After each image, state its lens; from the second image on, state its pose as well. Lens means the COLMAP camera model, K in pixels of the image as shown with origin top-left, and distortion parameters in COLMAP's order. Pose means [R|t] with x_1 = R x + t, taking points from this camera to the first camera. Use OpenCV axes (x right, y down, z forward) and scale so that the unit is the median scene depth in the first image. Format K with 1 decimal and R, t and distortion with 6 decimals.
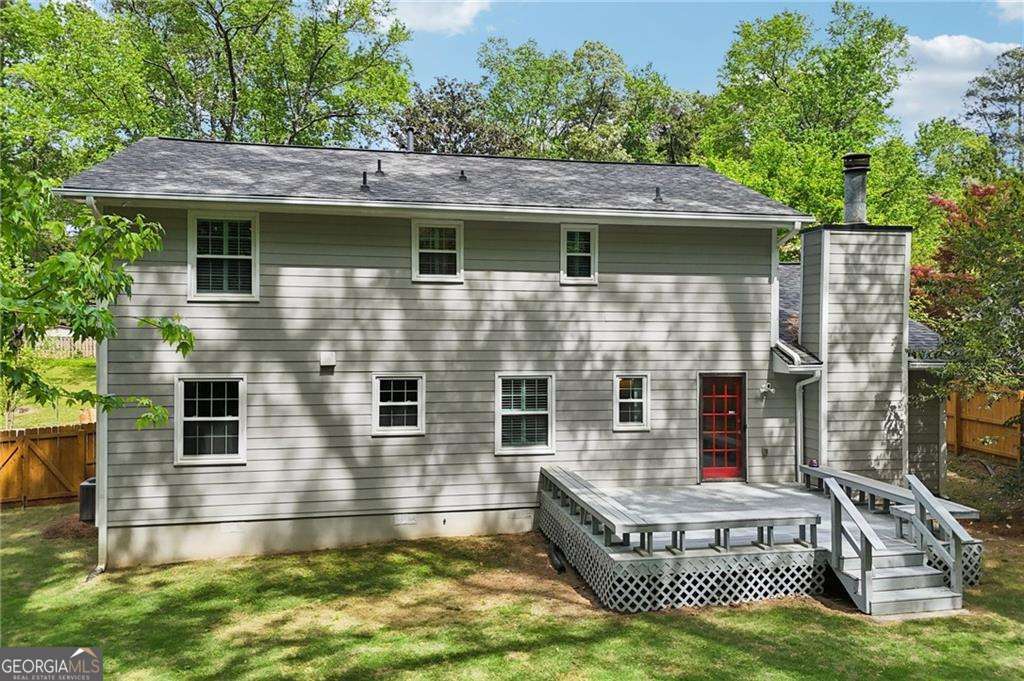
lens RADIAL K [[762.9, 0, 507.8], [0, 762.9, 330.3], [0, 0, 1]] dist [0.030827, -0.002859]
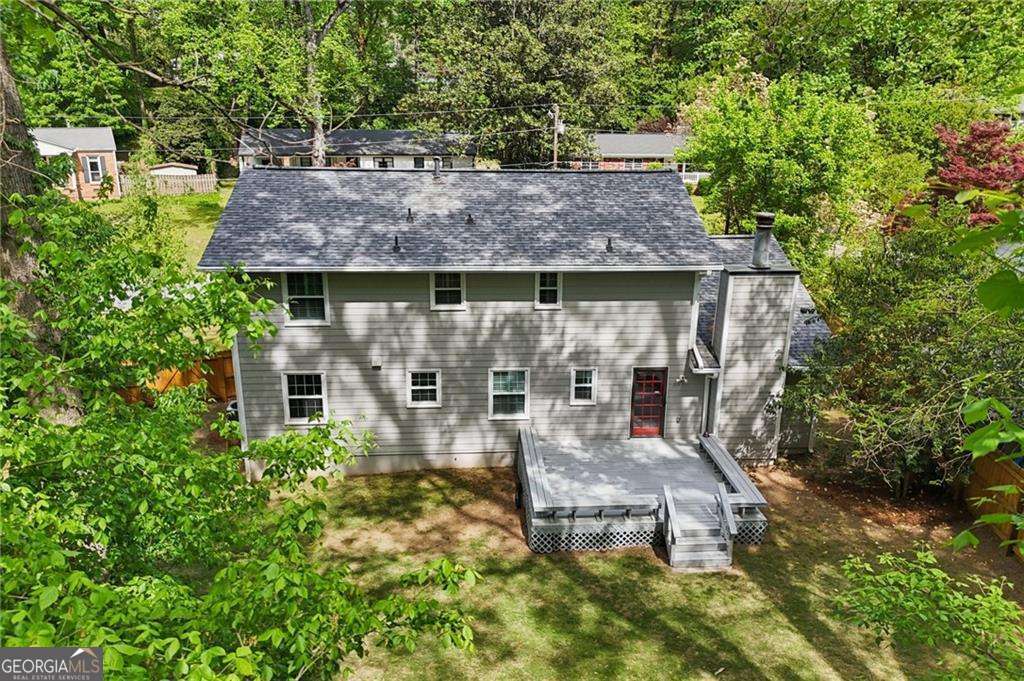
lens RADIAL K [[762.9, 0, 507.8], [0, 762.9, 330.3], [0, 0, 1]] dist [0.030827, -0.002859]
pose [[0.993225, 0.038426, -0.109674, 0.182127], [-0.005016, 0.957046, 0.289891, -0.448709], [0.116102, -0.287377, 0.950755, -0.382691]]
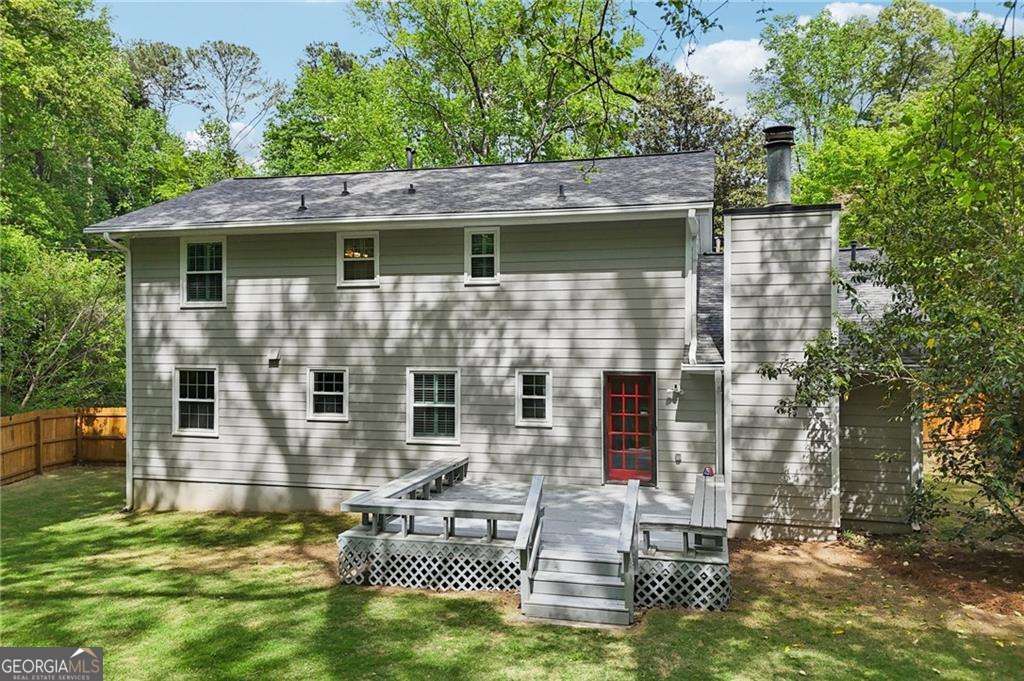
lens RADIAL K [[762.9, 0, 507.8], [0, 762.9, 330.3], [0, 0, 1]] dist [0.030827, -0.002859]
pose [[0.902025, -0.006414, -0.431636, 0.596917], [0.005991, 0.999979, -0.002340, 0.005208], [0.431642, -0.000475, 0.902045, 0.073888]]
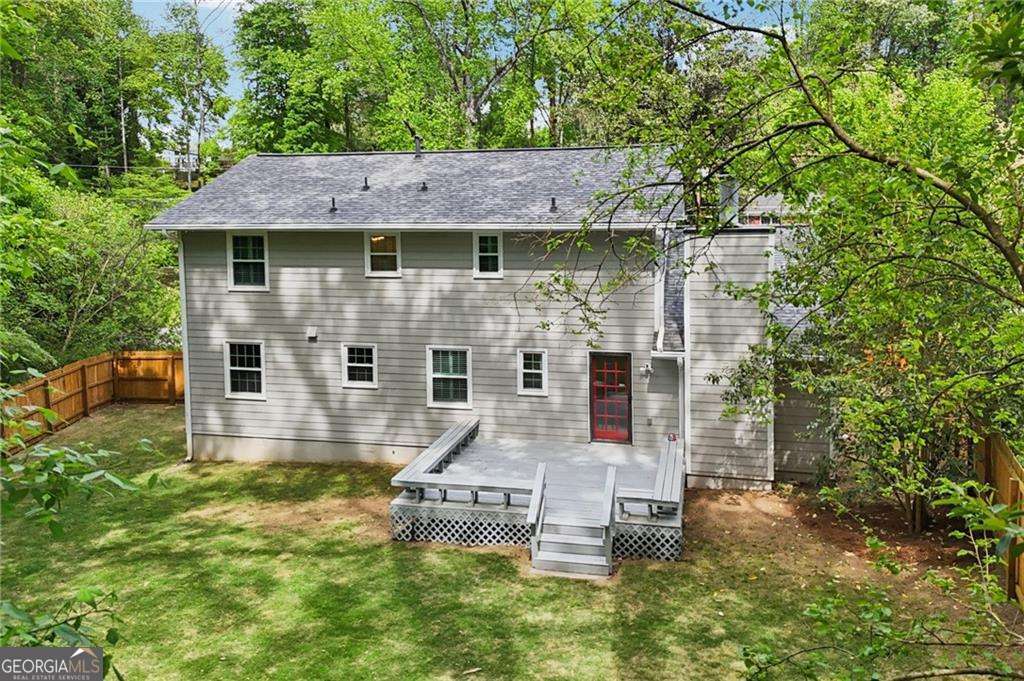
lens RADIAL K [[804.4, 0, 506.2], [0, 804.4, 252.6], [0, 0, 1]] dist [0.040044, 0.000697]
pose [[0.911670, 0.010449, -0.410791, 0.689911], [0.018615, 0.997600, 0.066688, -0.197559], [0.410502, -0.068444, 0.909287, -0.201898]]
